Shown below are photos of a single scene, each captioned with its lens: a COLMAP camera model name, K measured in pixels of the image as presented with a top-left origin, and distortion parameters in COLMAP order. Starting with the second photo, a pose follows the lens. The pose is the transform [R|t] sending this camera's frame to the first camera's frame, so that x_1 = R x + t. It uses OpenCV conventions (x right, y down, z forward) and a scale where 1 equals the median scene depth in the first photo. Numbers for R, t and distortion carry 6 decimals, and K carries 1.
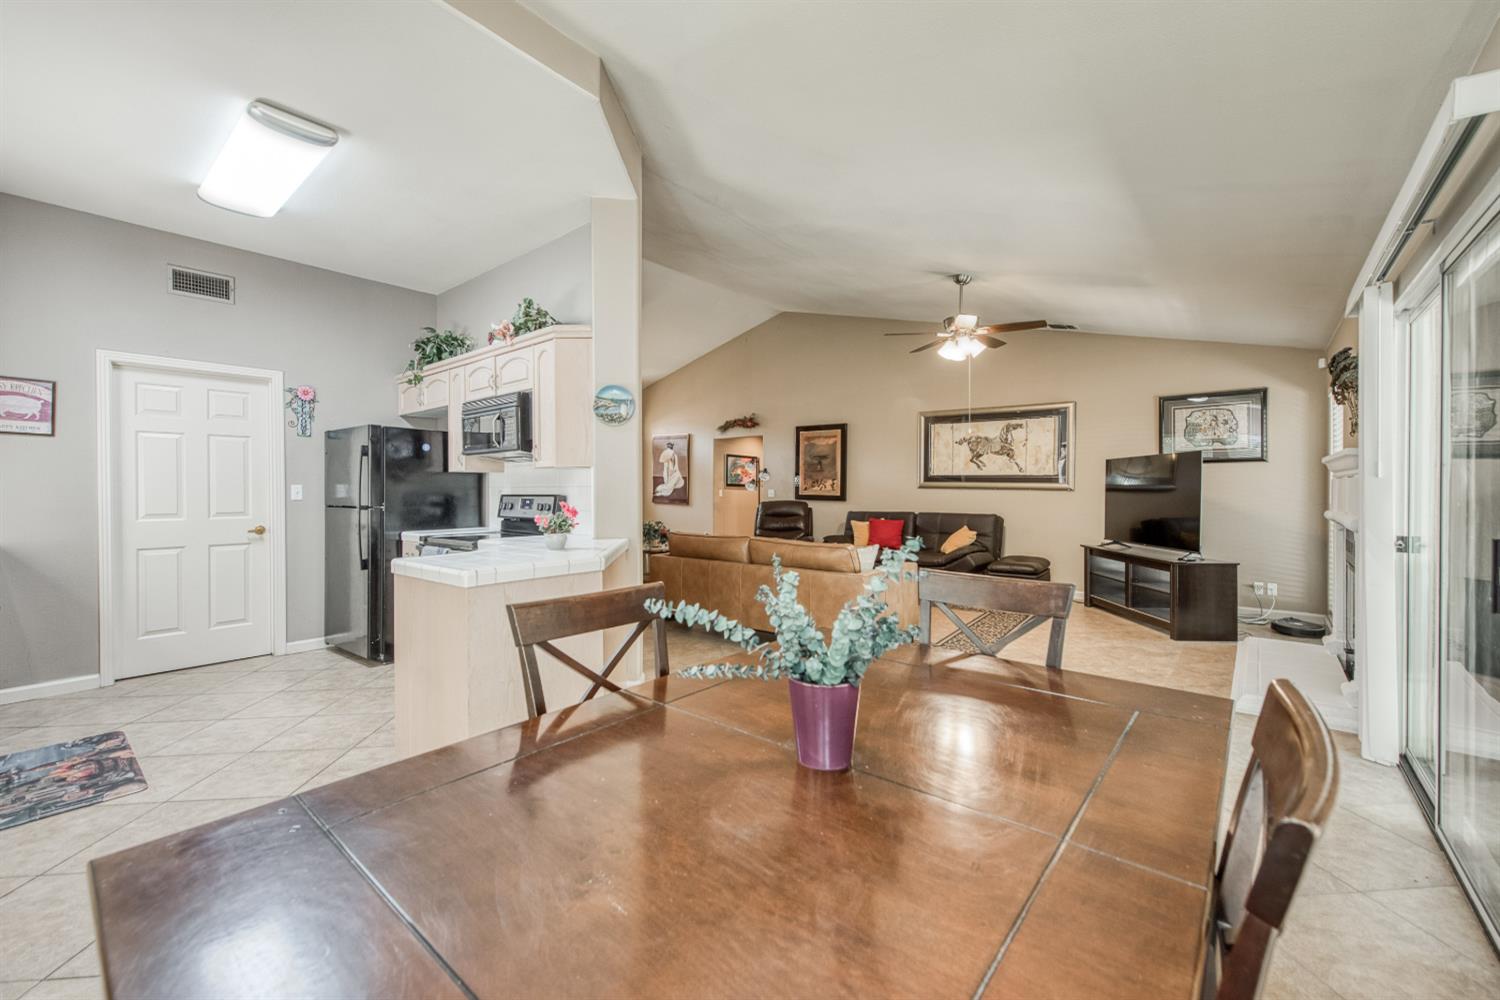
lens RADIAL K [[600.9, 0, 739.4], [0, 600.9, 494.5], [0, 0, 1]] dist [0.000765, -0.000252]
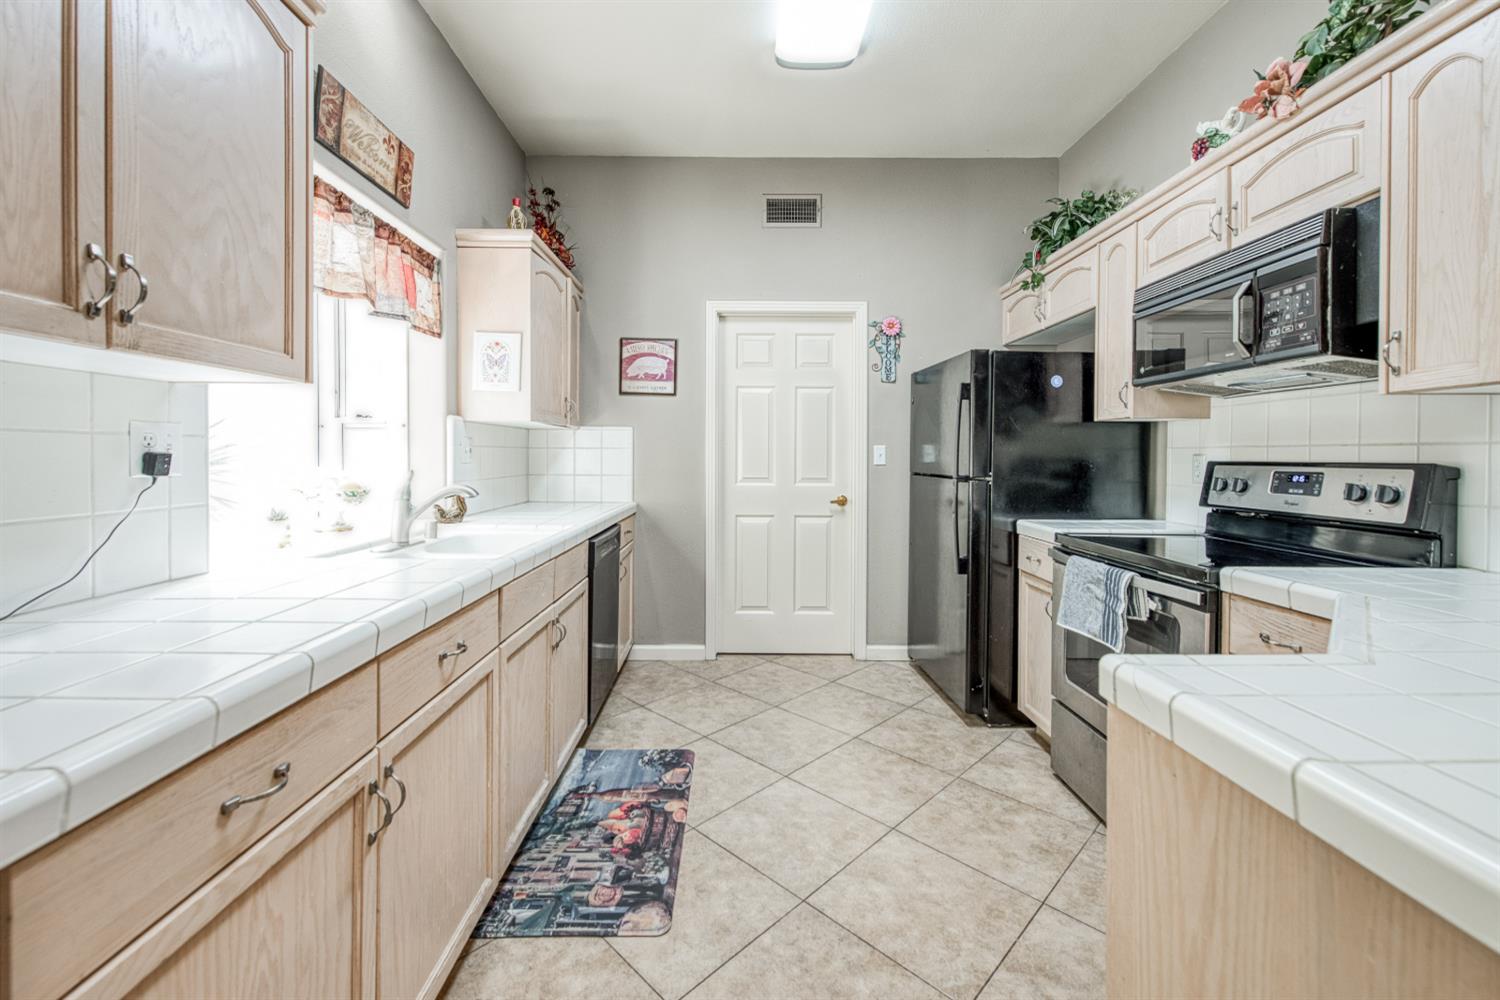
lens RADIAL K [[611.7, 0, 746.8], [0, 611.7, 461.0], [0, 0, 1]] dist [0.002255, -0.000094]
pose [[0.657770, 0.013090, -0.753105, -0.291898], [-0.012650, 0.999900, 0.006332, 0.001805], [0.753112, 0.005362, 0.657870, 0.403180]]
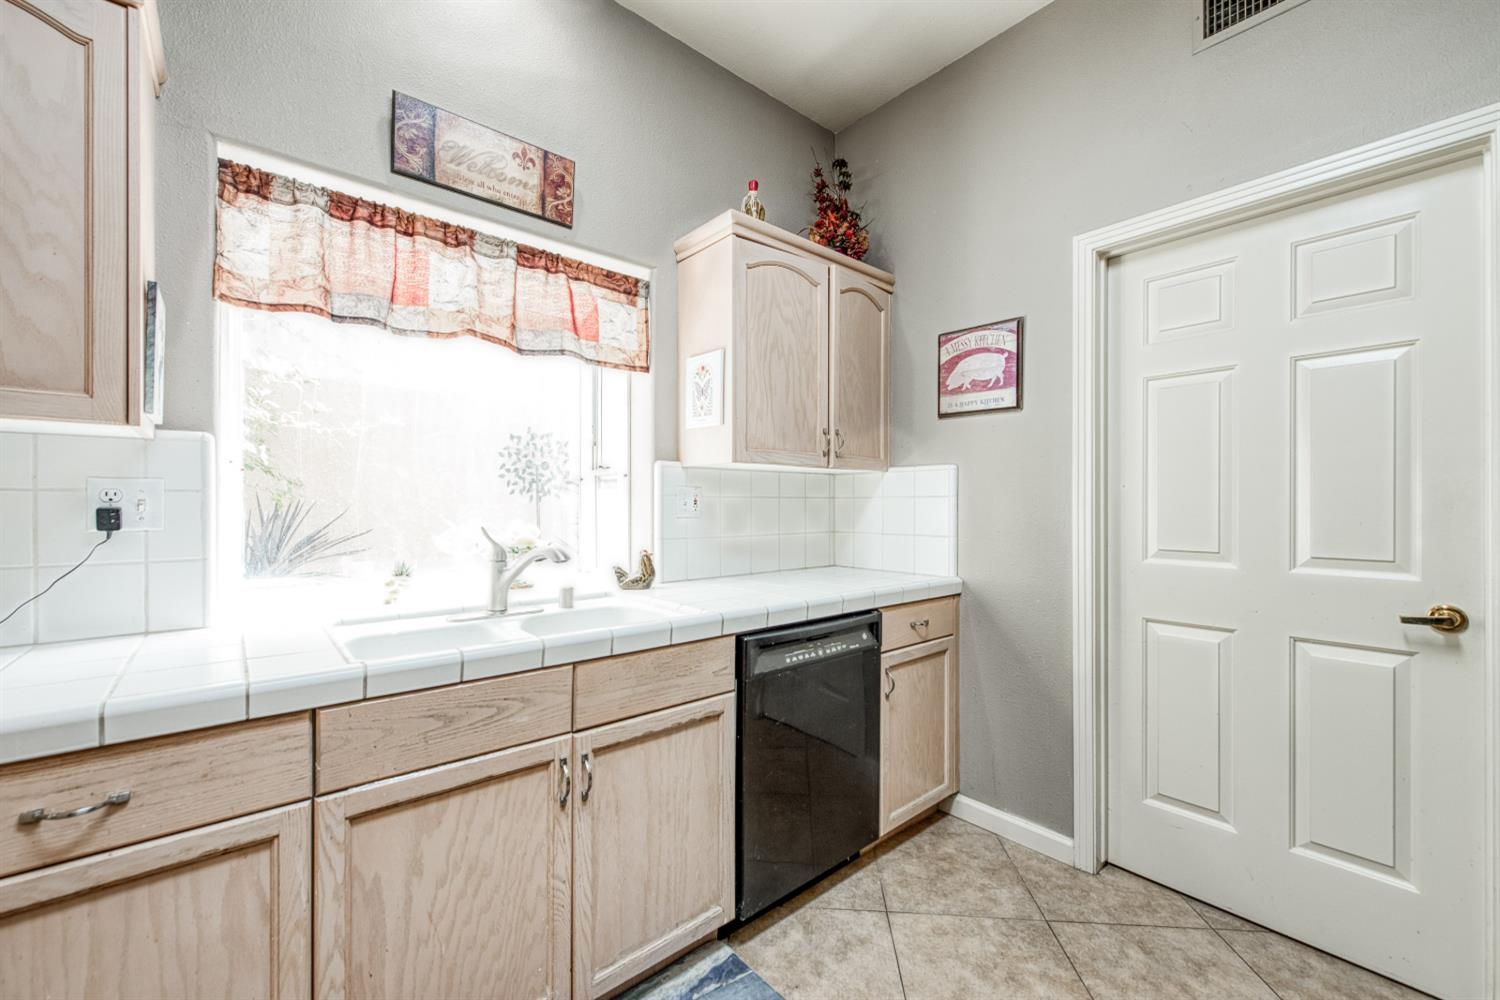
lens RADIAL K [[604.2, 0, 743.5], [0, 604.2, 506.0], [0, 0, 1]] dist [0.002341, -0.000266]
pose [[-0.157532, 0.004178, -0.987505, -0.468288], [-0.007477, 0.999957, 0.005423, -0.001855], [0.987486, 0.008238, -0.157494, 0.765489]]
